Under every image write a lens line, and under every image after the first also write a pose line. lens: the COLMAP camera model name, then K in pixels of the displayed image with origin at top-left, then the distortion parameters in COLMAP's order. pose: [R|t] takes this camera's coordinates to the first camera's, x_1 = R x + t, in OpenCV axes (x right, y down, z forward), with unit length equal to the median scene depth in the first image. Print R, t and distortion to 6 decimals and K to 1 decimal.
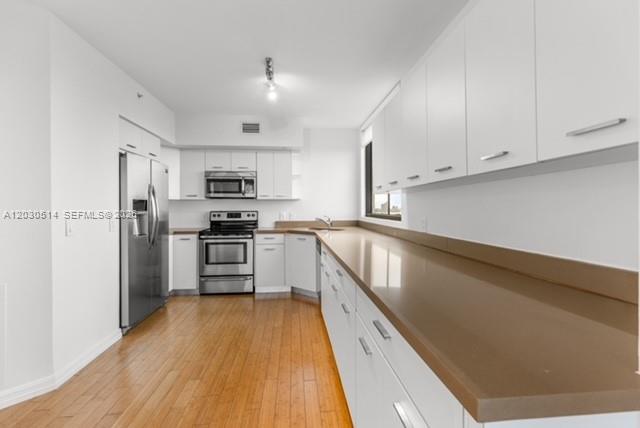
lens RADIAL K [[286.7, 0, 322.2], [0, 286.7, 208.2], [0, 0, 1]] dist [0.003447, -0.000487]
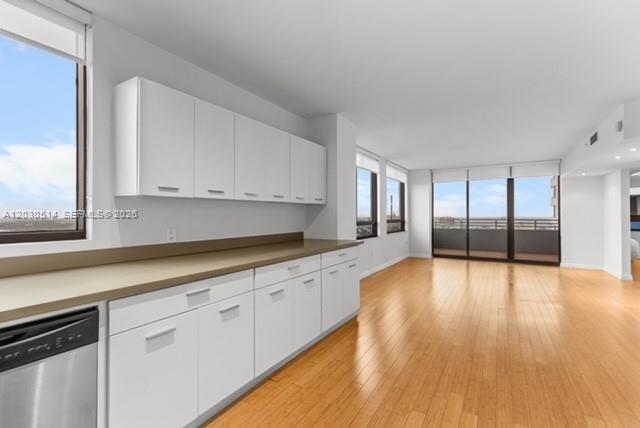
lens RADIAL K [[285.6, 0, 320.0], [0, 285.6, 214.0], [0, 0, 1]] dist [0.005974, 0.000173]
pose [[-0.785758, 0.006987, 0.618494, -0.364119], [0.003672, 0.999971, -0.006633, -0.001800], [-0.618523, -0.002941, -0.785761, 0.857932]]
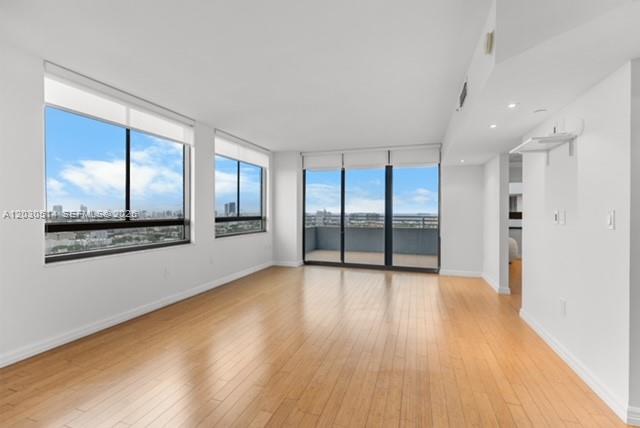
lens RADIAL K [[285.6, 0, 320.0], [0, 285.6, 214.0], [0, 0, 1]] dist [0.005974, 0.000173]
pose [[-0.907761, -0.002117, 0.419483, -0.480663], [0.001373, 0.999967, 0.008019, -0.000759], [-0.419486, 0.007855, -0.907728, 0.176160]]
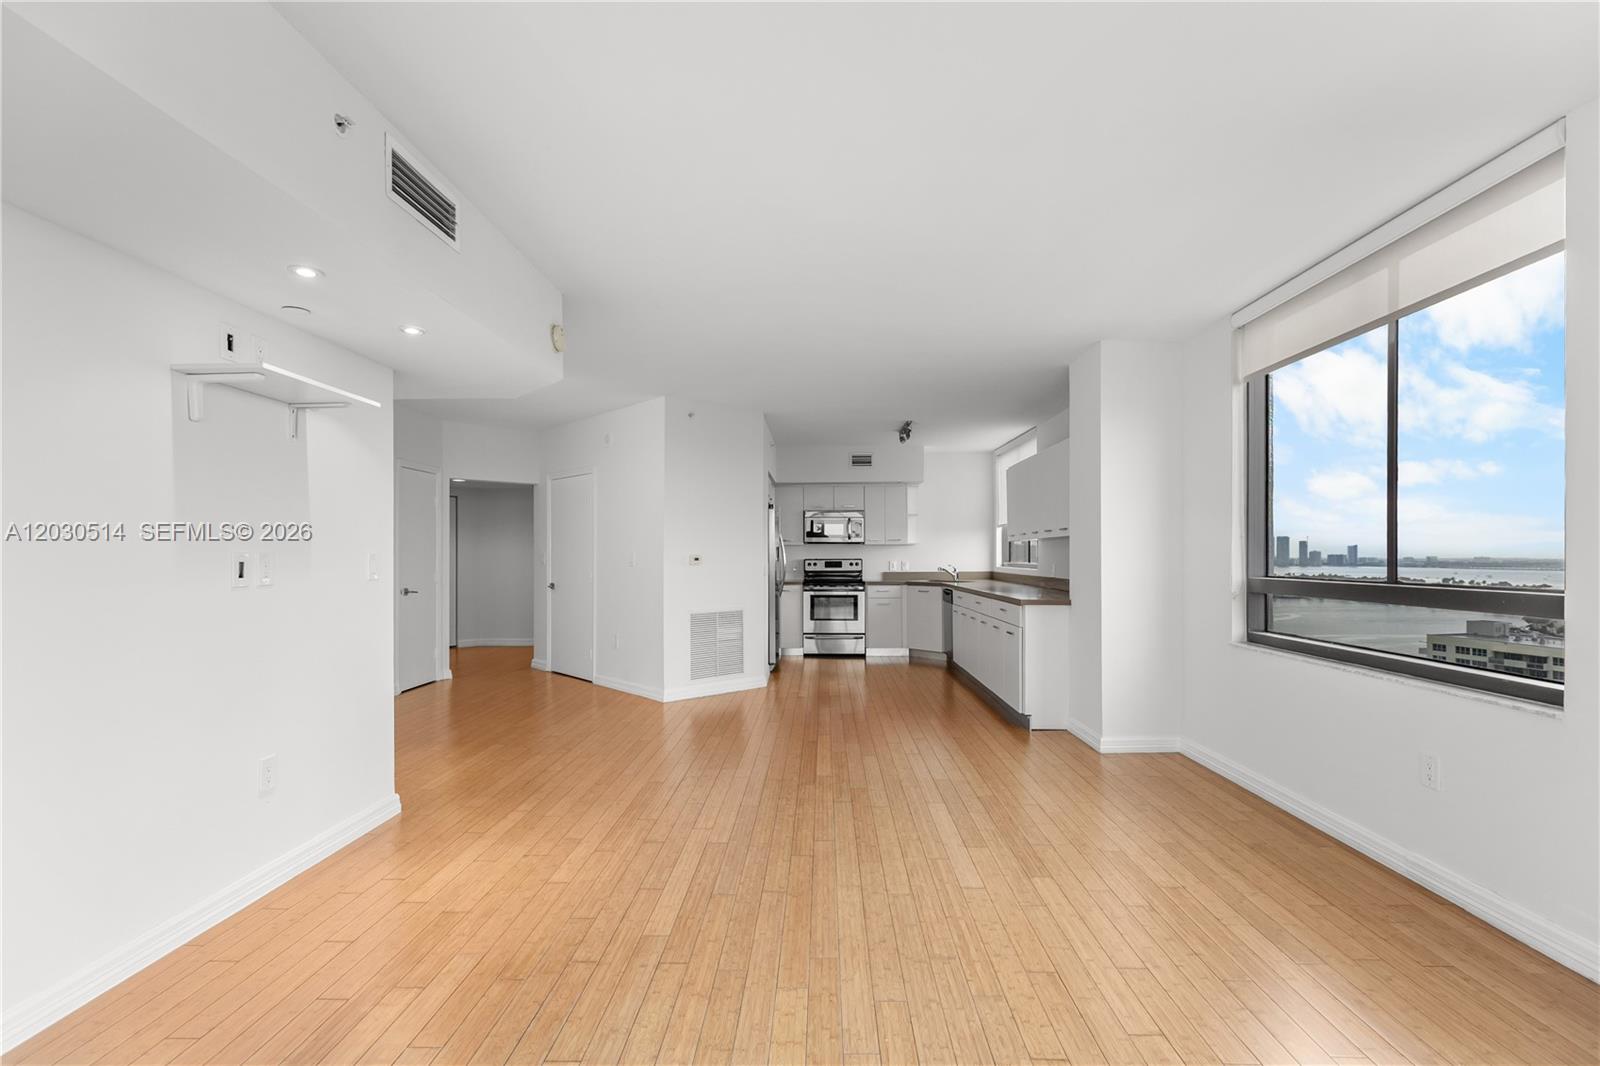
lens RADIAL K [[712.9, 0, 793.1], [0, 712.9, 560.5], [0, 0, 1]] dist [0.003111, 0.000544]
pose [[0.988916, 0.002122, -0.148460, -0.136404], [-0.001063, 0.999973, 0.007218, 0.000540], [0.148471, -0.006980, 0.988892, -1.108714]]
